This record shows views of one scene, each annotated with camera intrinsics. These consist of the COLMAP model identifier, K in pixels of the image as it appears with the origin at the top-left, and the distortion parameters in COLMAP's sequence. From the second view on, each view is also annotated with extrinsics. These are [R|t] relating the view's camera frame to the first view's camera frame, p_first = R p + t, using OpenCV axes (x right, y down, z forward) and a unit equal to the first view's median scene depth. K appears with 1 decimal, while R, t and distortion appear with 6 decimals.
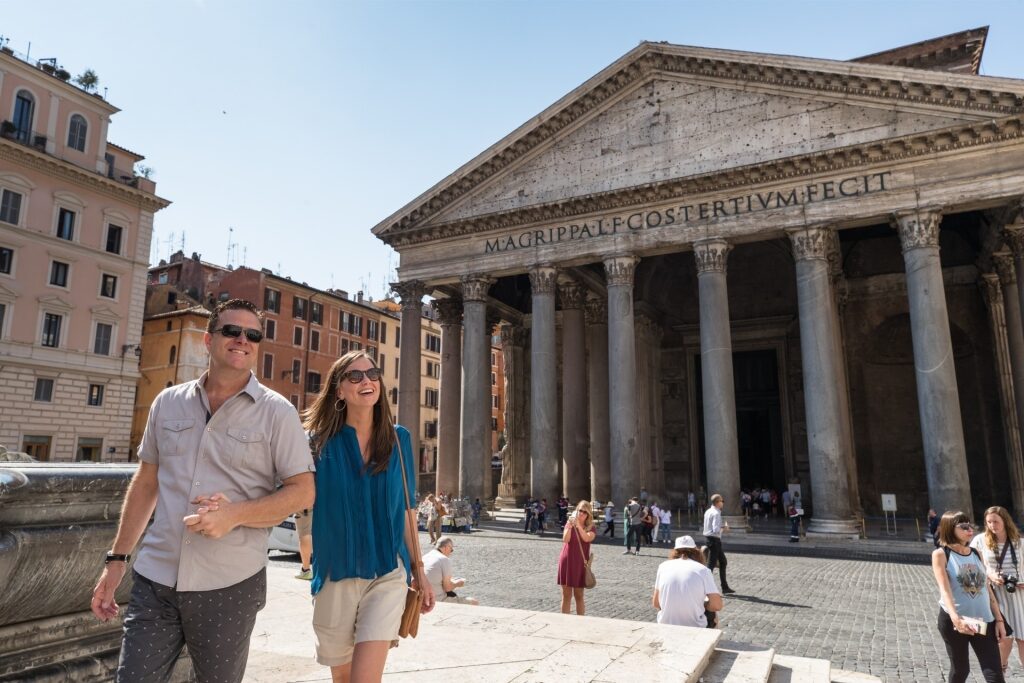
lens RADIAL K [[619.2, 0, 512.5], [0, 619.2, 310.8], [0, 0, 1]] dist [-0.019274, 0.013580]
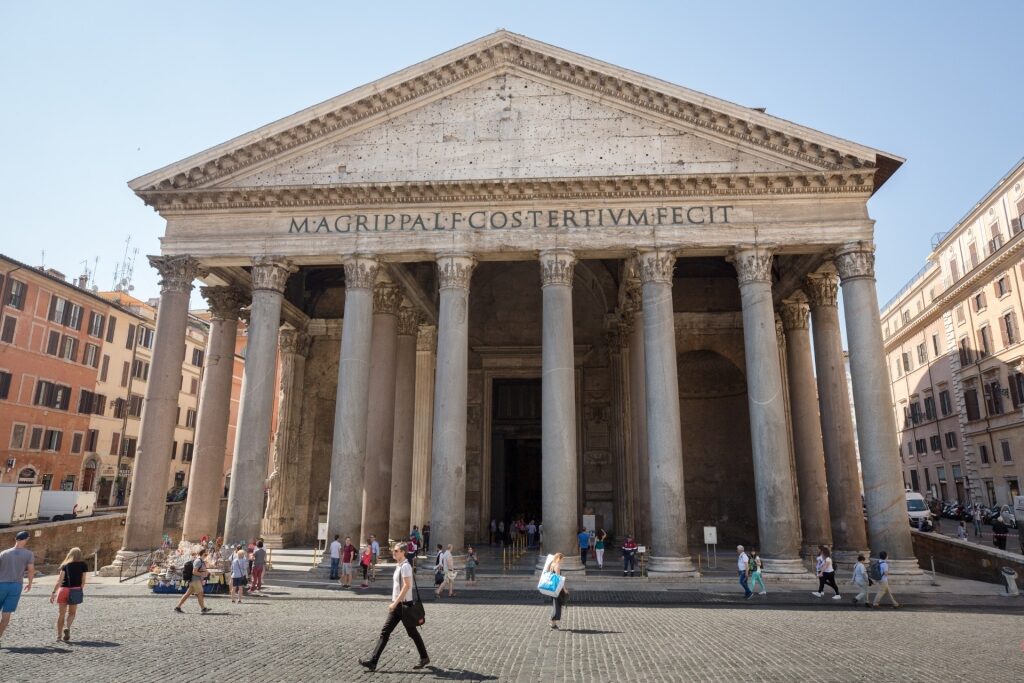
lens RADIAL K [[619.2, 0, 512.5], [0, 619.2, 310.8], [0, 0, 1]] dist [-0.019274, 0.013580]
pose [[0.923306, 0.104712, 0.369515, -0.069244], [-0.089595, 0.994295, -0.057888, 0.031988], [-0.373468, 0.020342, 0.927420, 0.158329]]
